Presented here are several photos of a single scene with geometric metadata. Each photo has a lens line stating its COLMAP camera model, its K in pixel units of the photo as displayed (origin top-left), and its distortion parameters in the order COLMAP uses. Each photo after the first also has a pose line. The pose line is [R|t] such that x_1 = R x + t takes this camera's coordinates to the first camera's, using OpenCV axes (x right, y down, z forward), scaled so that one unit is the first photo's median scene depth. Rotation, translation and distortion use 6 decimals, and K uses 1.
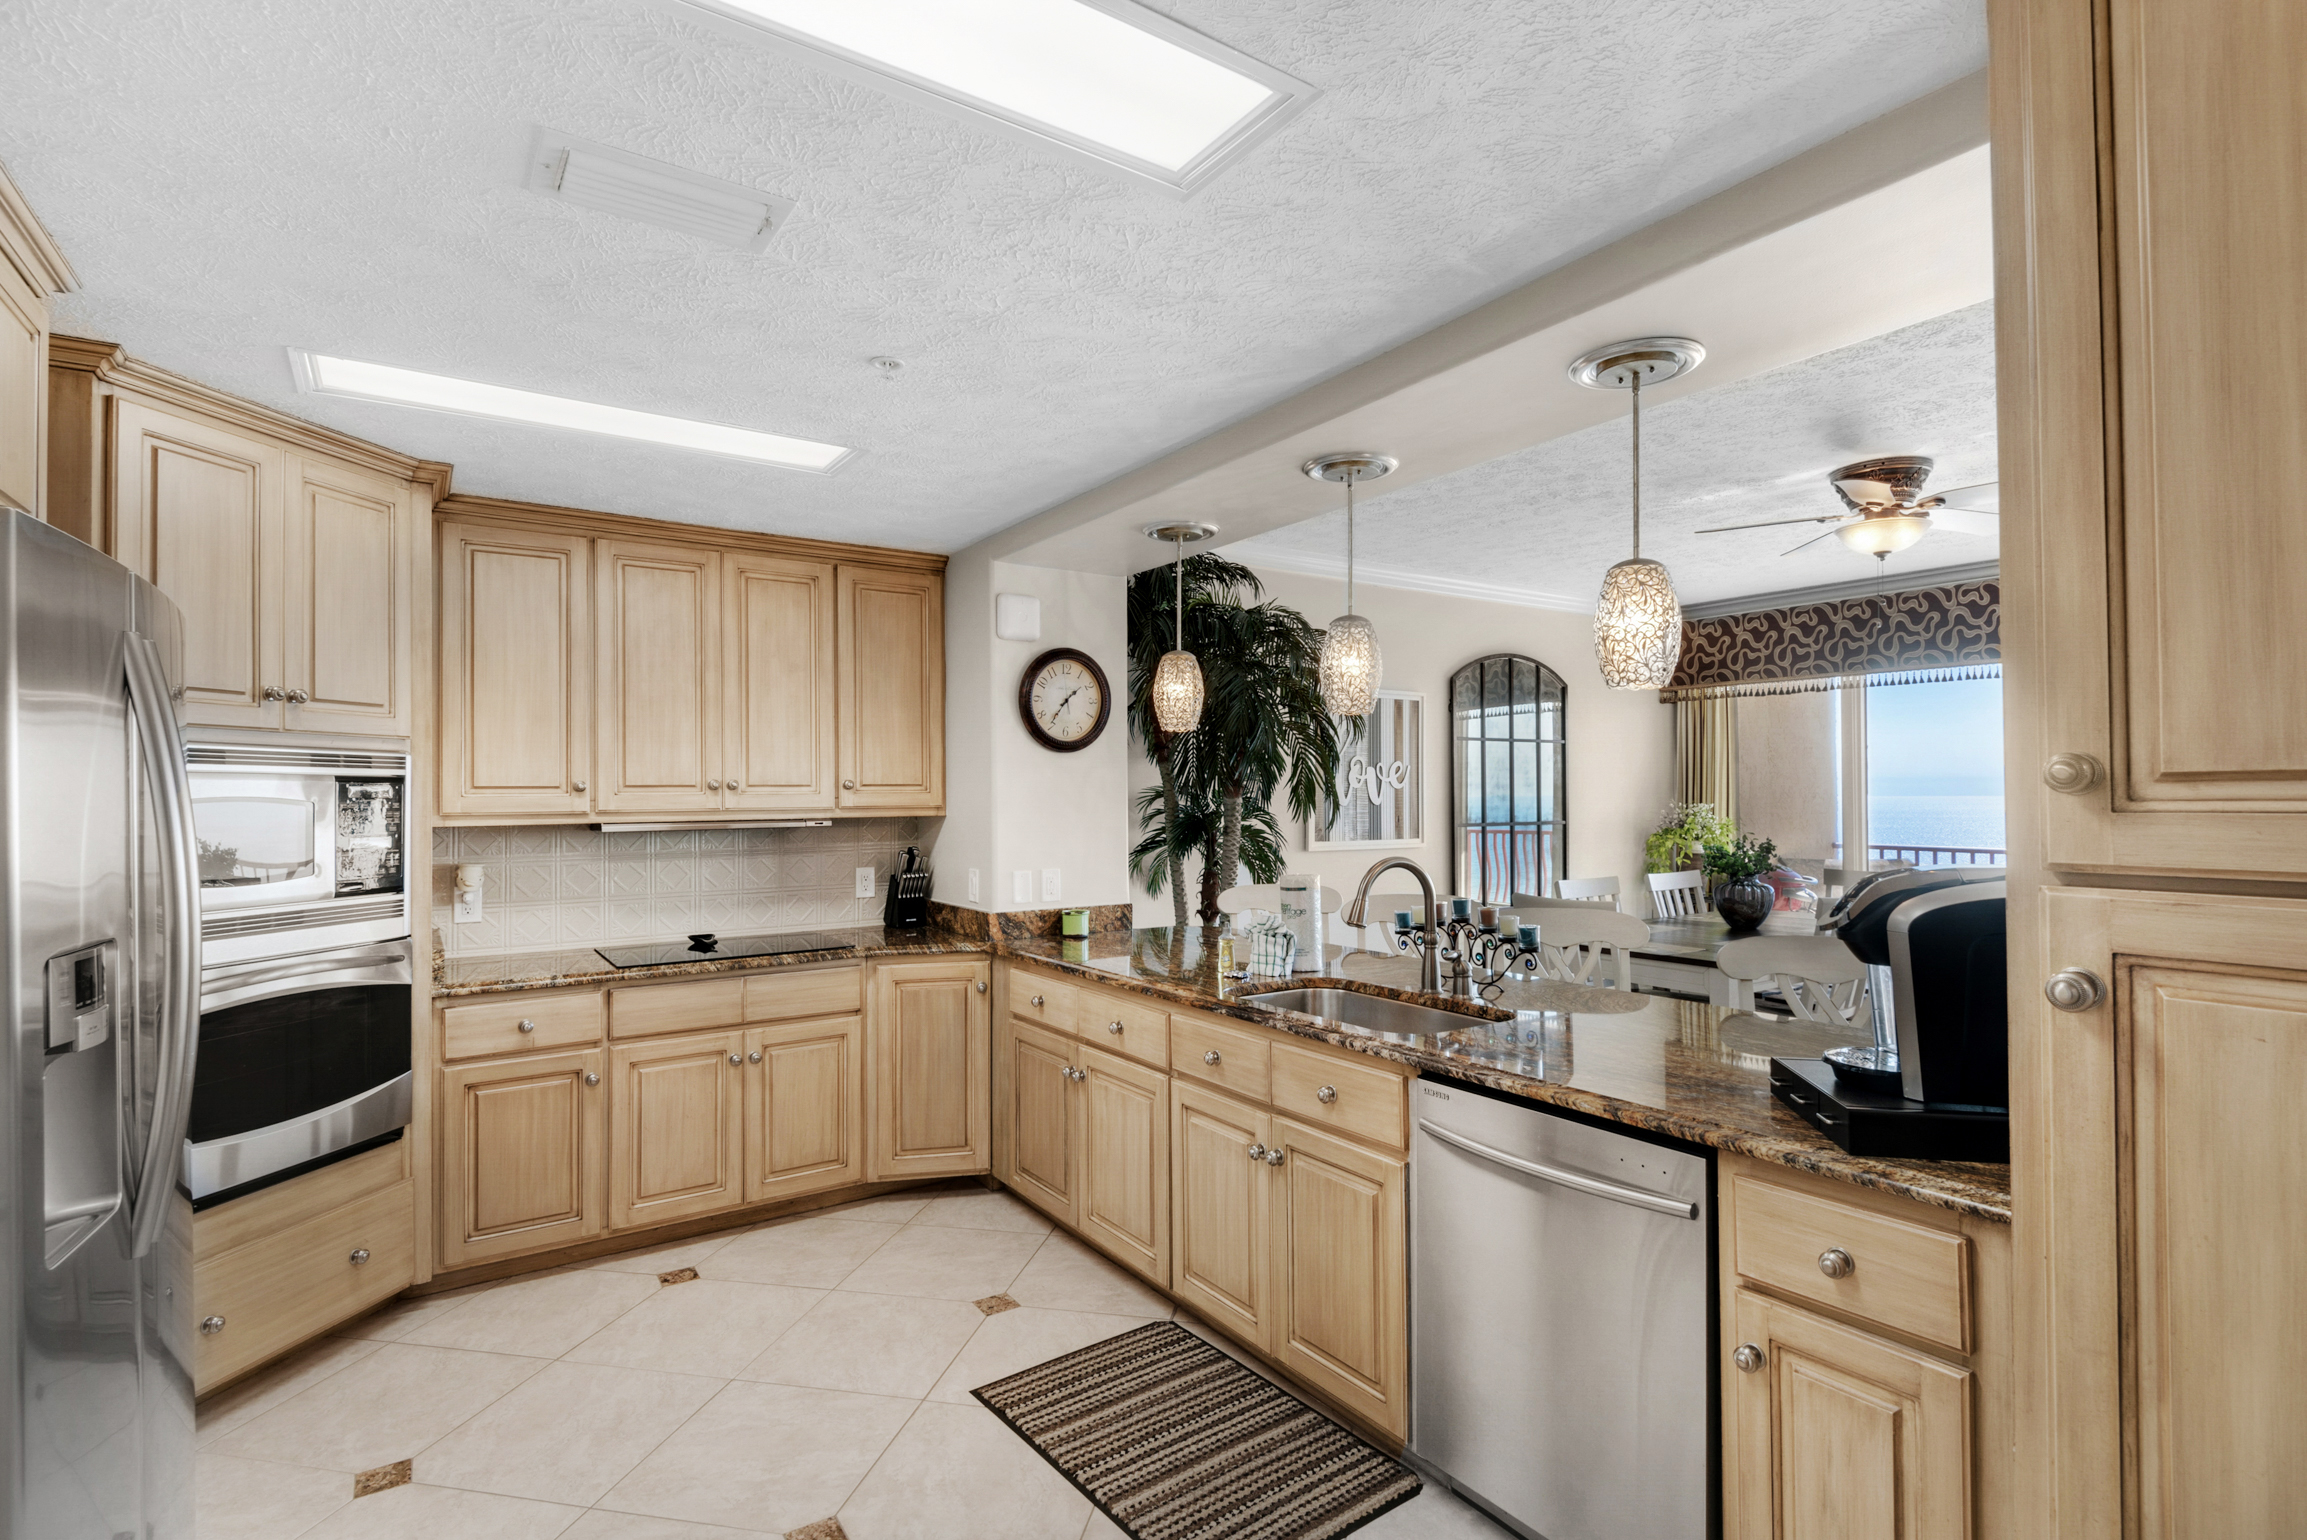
lens RADIAL K [[1092.8, 0, 1153.1], [0, 1092.8, 774.3], [0, 0, 1]] dist [0.002218, -0.002544]
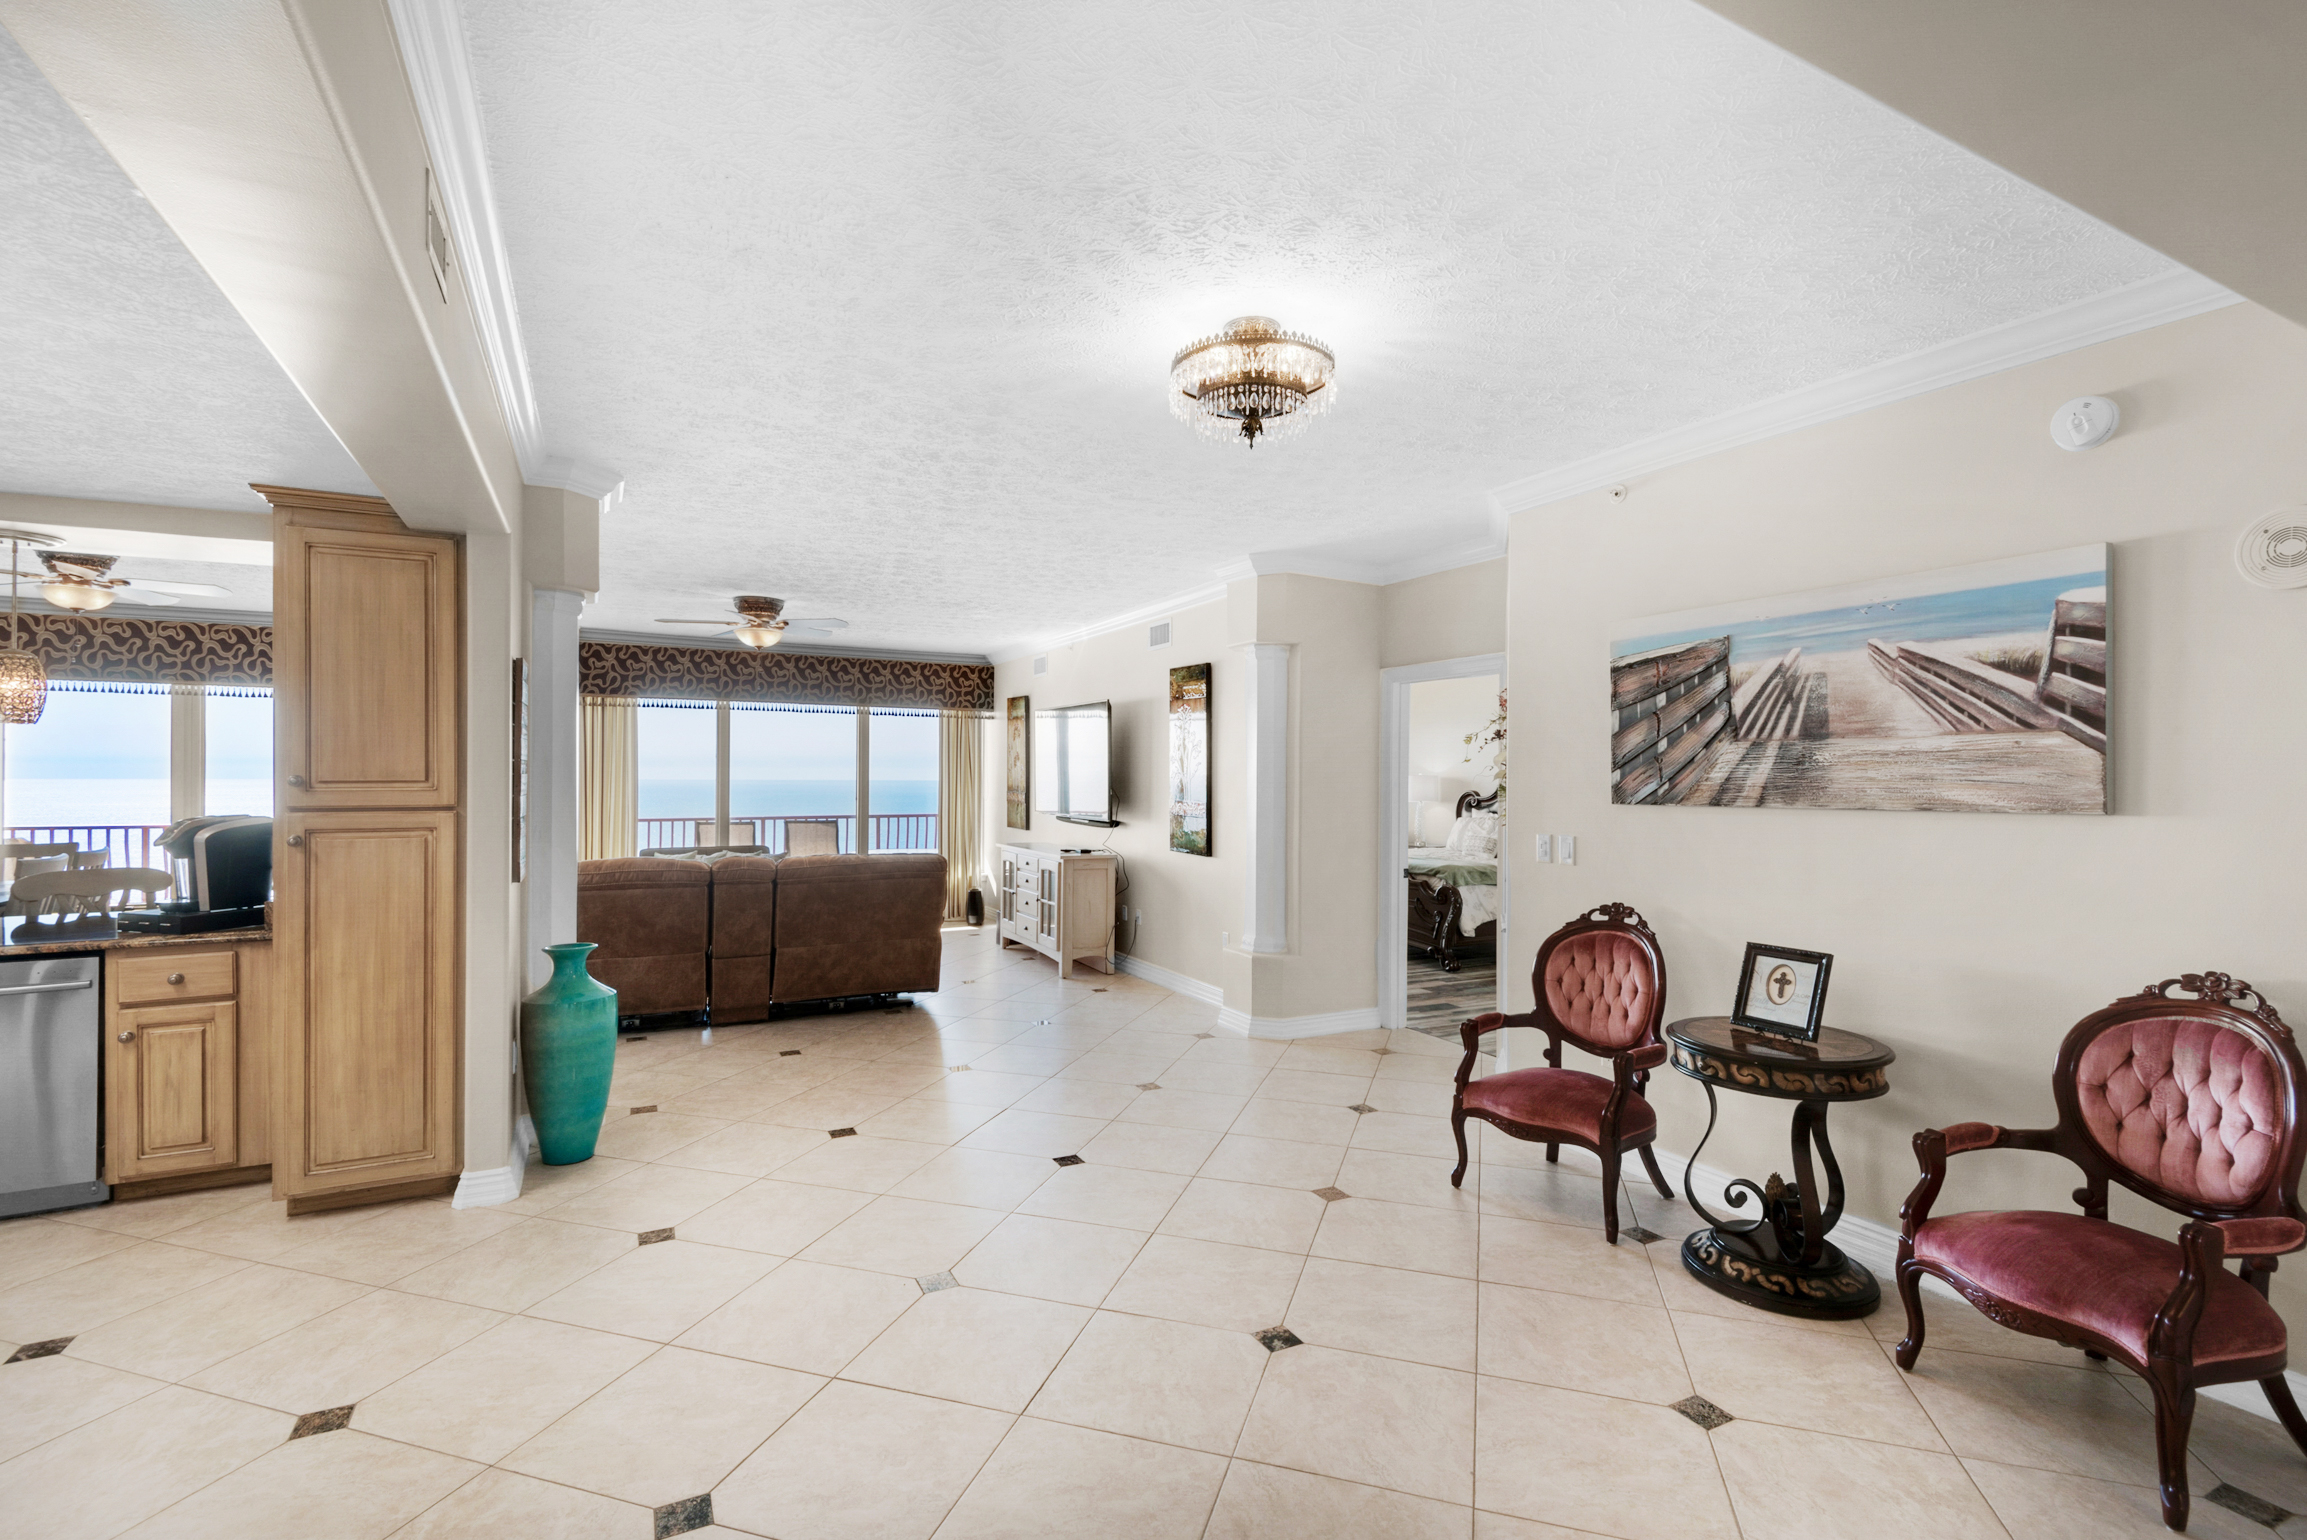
lens RADIAL K [[1049.2, 0, 1169.3], [0, 1049.2, 778.9], [0, 0, 1]] dist [0.003864, -0.000244]
pose [[0.087606, 0.005192, 0.996142, -0.642661], [-0.022080, 0.999751, -0.003269, -0.016338], [-0.995911, -0.021708, 0.087698, -0.591164]]
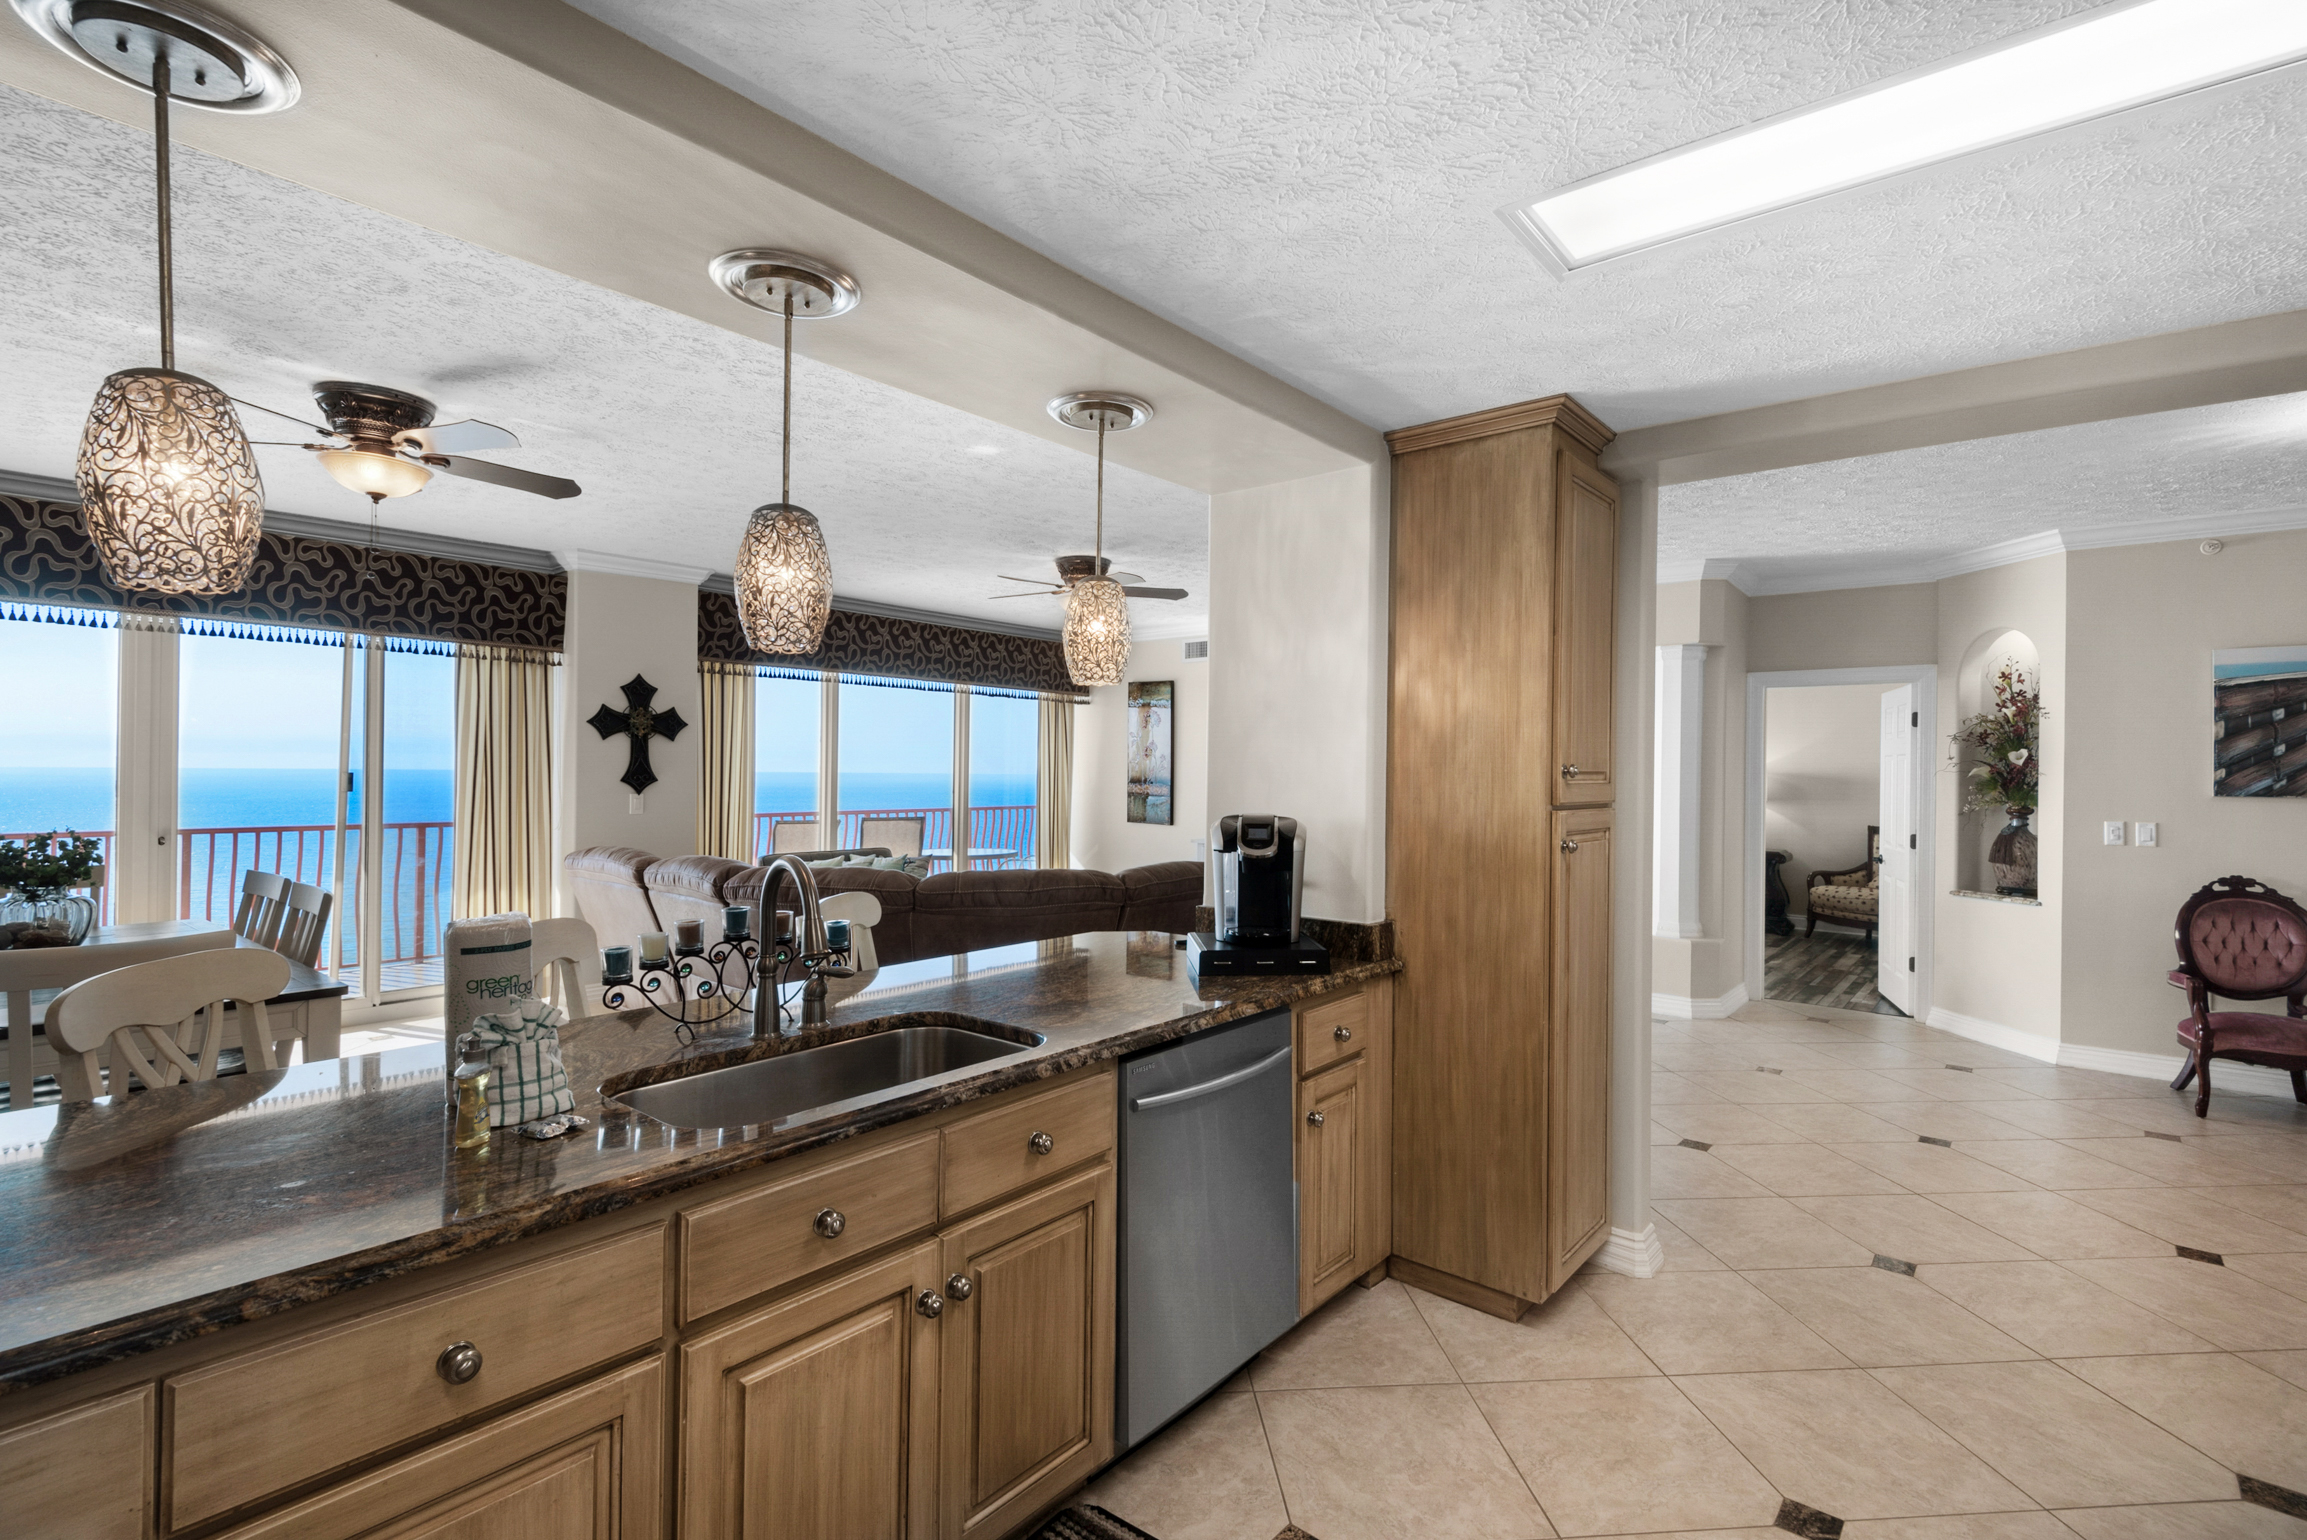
lens RADIAL K [[1049.2, 0, 1176.4], [0, 1049.2, 779.2], [0, 0, 1]] dist [0.003864, -0.000244]
pose [[-0.300332, -0.006172, 0.953815, -0.400792], [-0.025595, 0.999671, -0.001591, 0.010786], [-0.953491, -0.024891, -0.300391, 0.758590]]
